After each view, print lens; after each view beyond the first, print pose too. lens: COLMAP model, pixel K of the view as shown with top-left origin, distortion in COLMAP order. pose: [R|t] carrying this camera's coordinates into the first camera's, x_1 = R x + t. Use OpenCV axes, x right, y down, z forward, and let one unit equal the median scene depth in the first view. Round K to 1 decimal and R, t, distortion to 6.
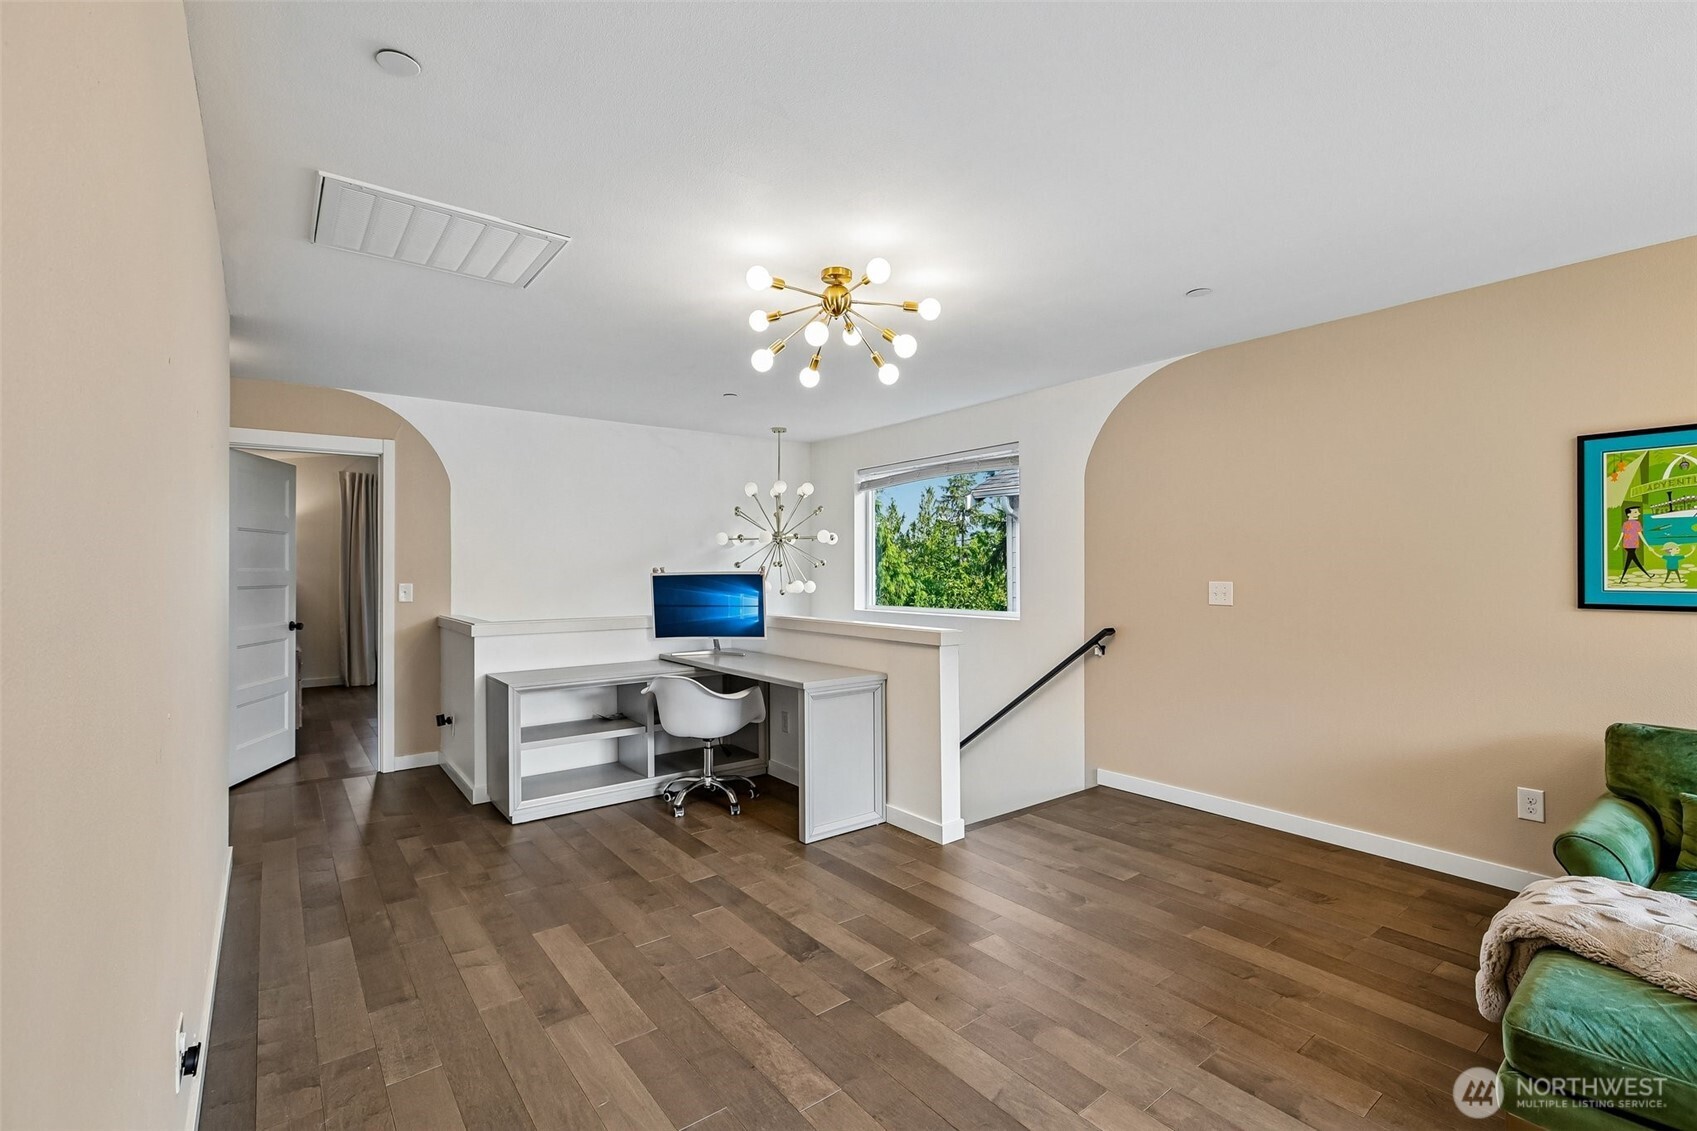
lens RADIAL K [[768.4, 0, 855.2], [0, 768.4, 569.9], [0, 0, 1]] dist [0.003927, 0.001280]
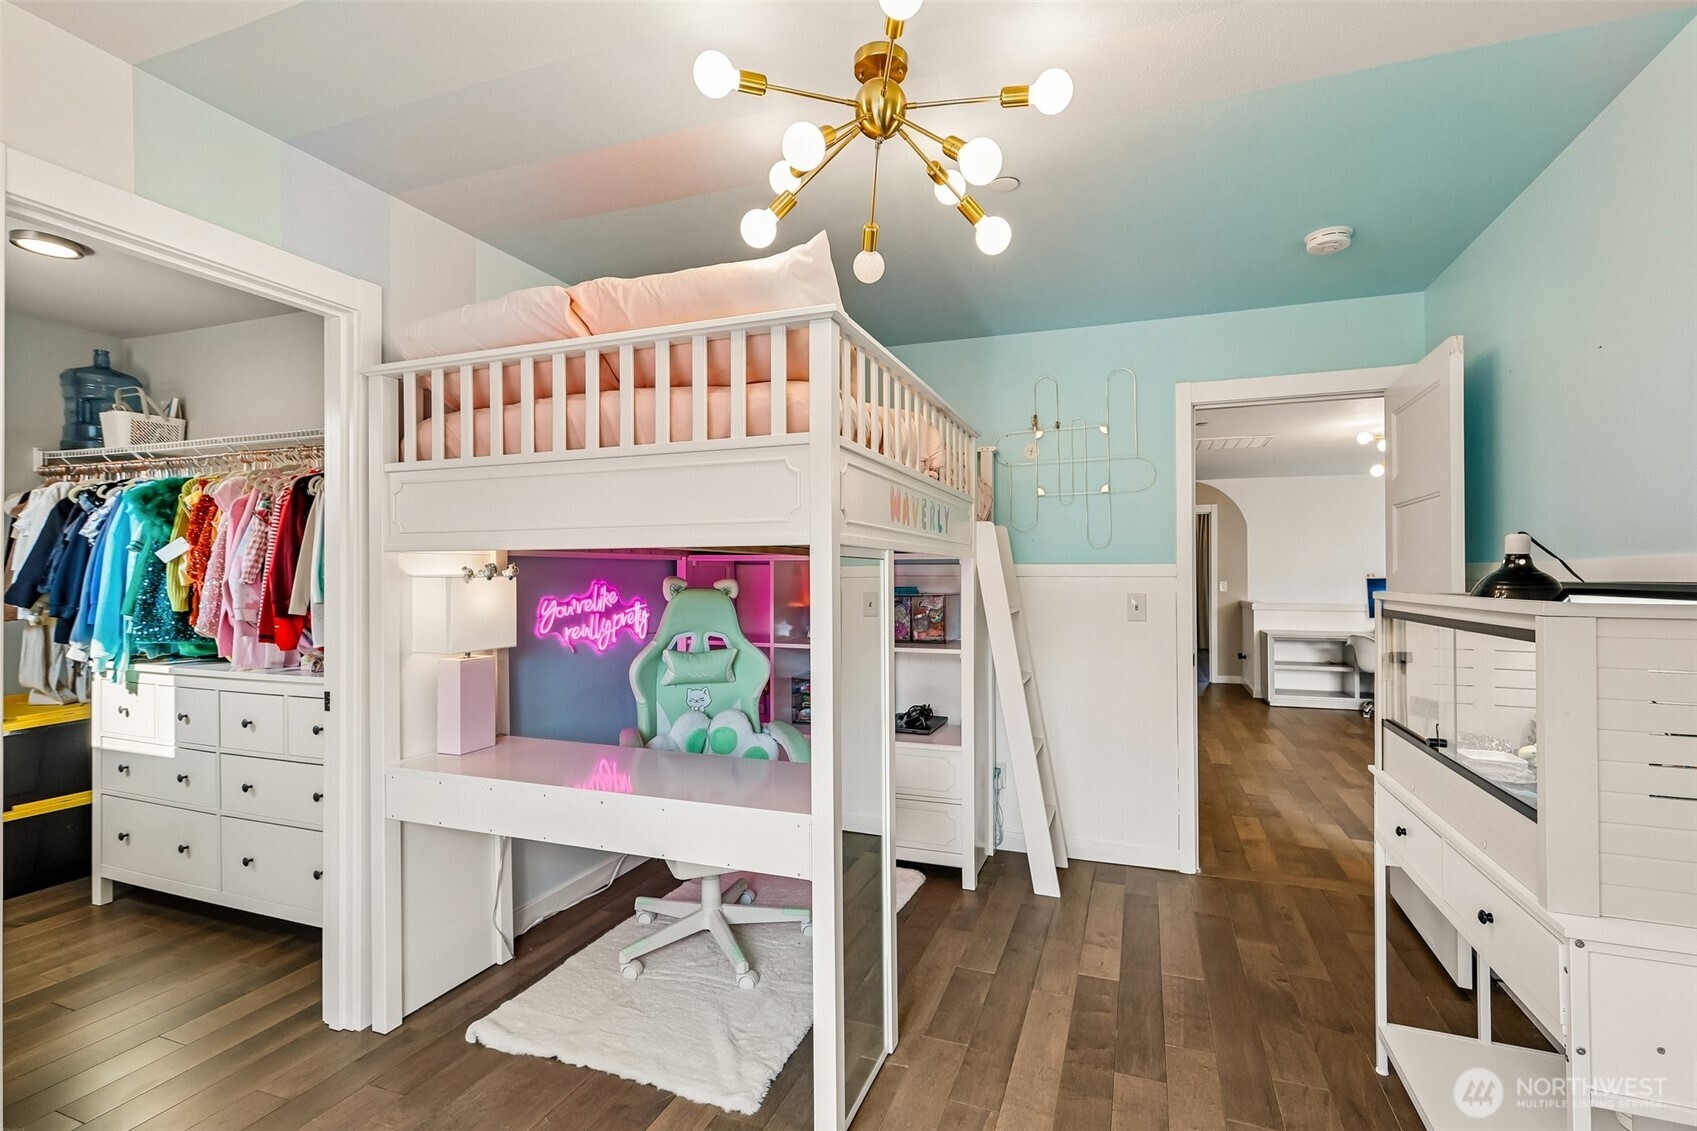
lens RADIAL K [[768.4, 0, 851.7], [0, 768.4, 567.0], [0, 0, 1]] dist [0.003927, 0.001280]
pose [[0.529544, -0.007012, -0.848254, 0.580362], [0.010377, 0.999945, -0.001788, -0.027905], [0.848219, -0.007855, 0.529587, -0.832604]]
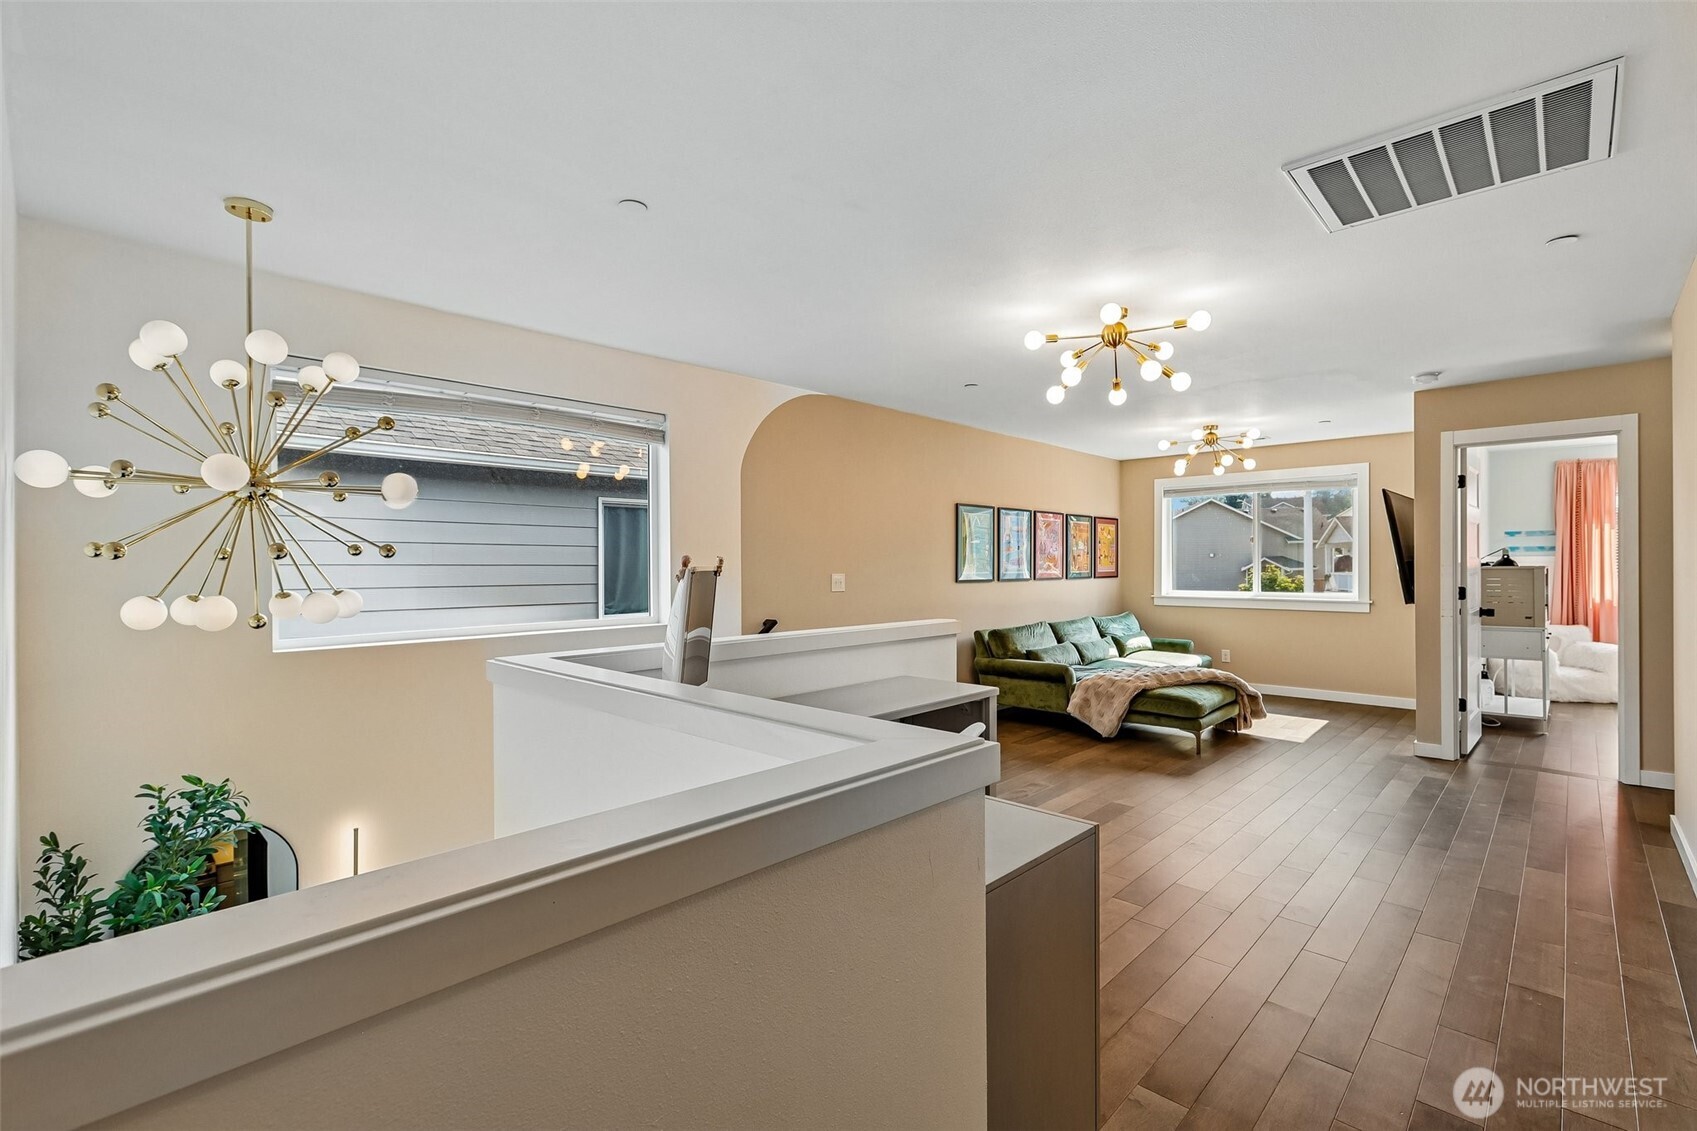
lens RADIAL K [[768.4, 0, 853.6], [0, 768.4, 568.3], [0, 0, 1]] dist [0.003927, 0.001280]
pose [[-0.164396, 0.000196, 0.986394, -0.598229], [0.004070, 0.999992, 0.000480, 0.003270], [-0.986386, 0.004093, -0.164396, 0.845601]]
